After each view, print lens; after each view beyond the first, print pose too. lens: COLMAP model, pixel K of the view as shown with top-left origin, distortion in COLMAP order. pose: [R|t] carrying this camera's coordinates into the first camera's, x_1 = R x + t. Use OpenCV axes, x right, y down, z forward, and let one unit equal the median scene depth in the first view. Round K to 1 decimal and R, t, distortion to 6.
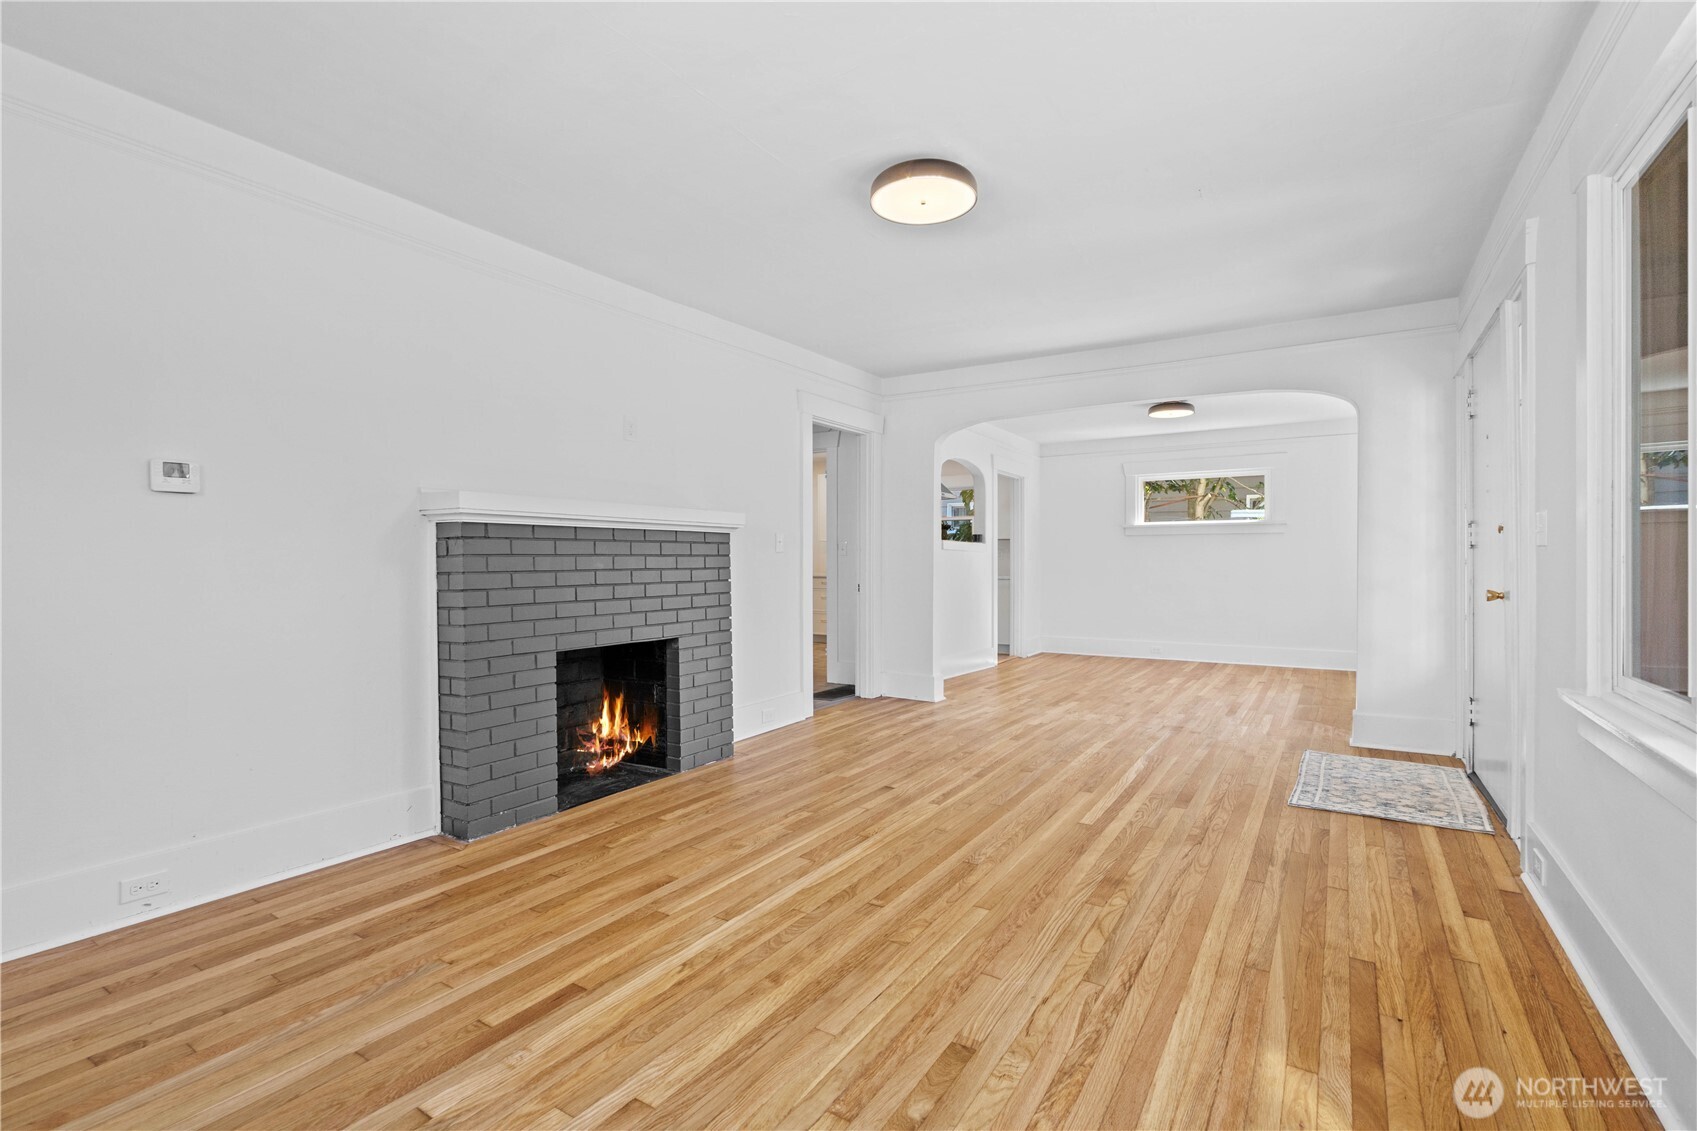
lens RADIAL K [[773.7, 0, 844.0], [0, 773.7, 565.9], [0, 0, 1]] dist [-0.003152, 0.001857]
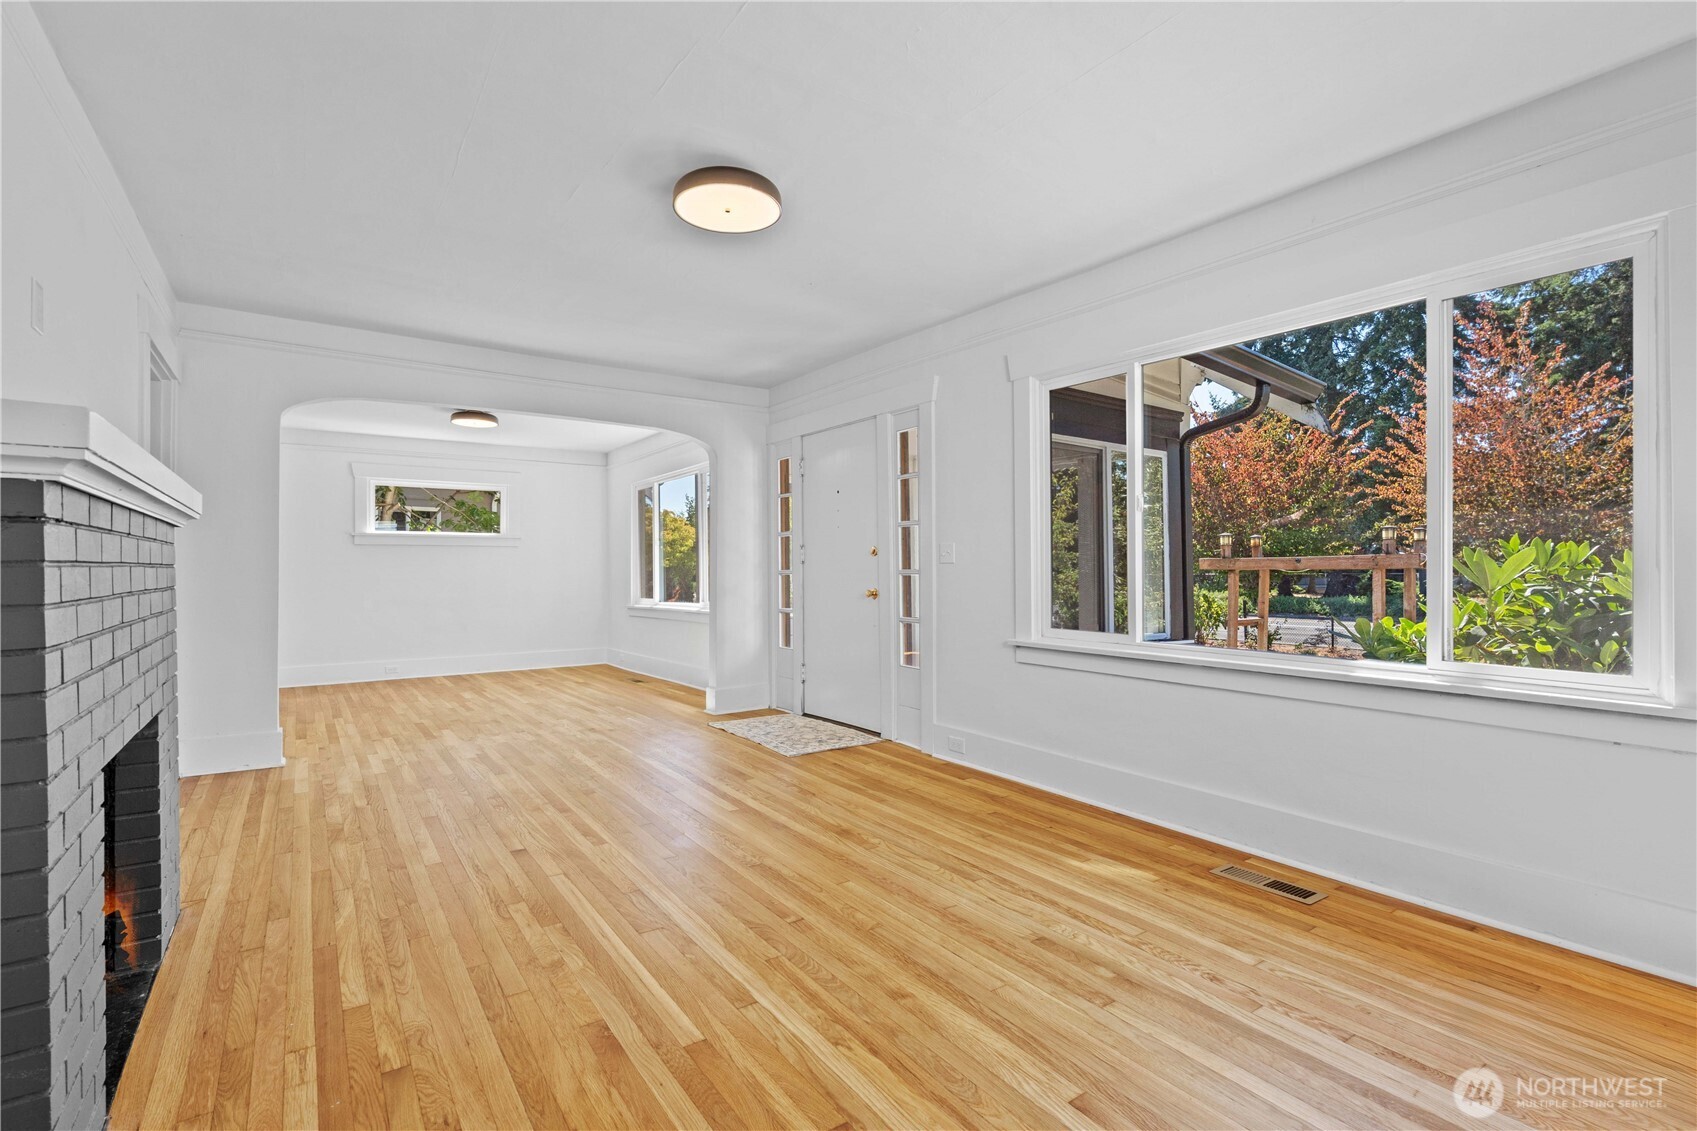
lens RADIAL K [[773.7, 0, 828.0], [0, 773.7, 568.9], [0, 0, 1]] dist [-0.003152, 0.001857]
pose [[0.396727, 0.002236, 0.917934, -0.703336], [0.007919, 0.999951, -0.005858, -0.005116], [-0.917902, 0.009593, 0.396690, 0.465654]]
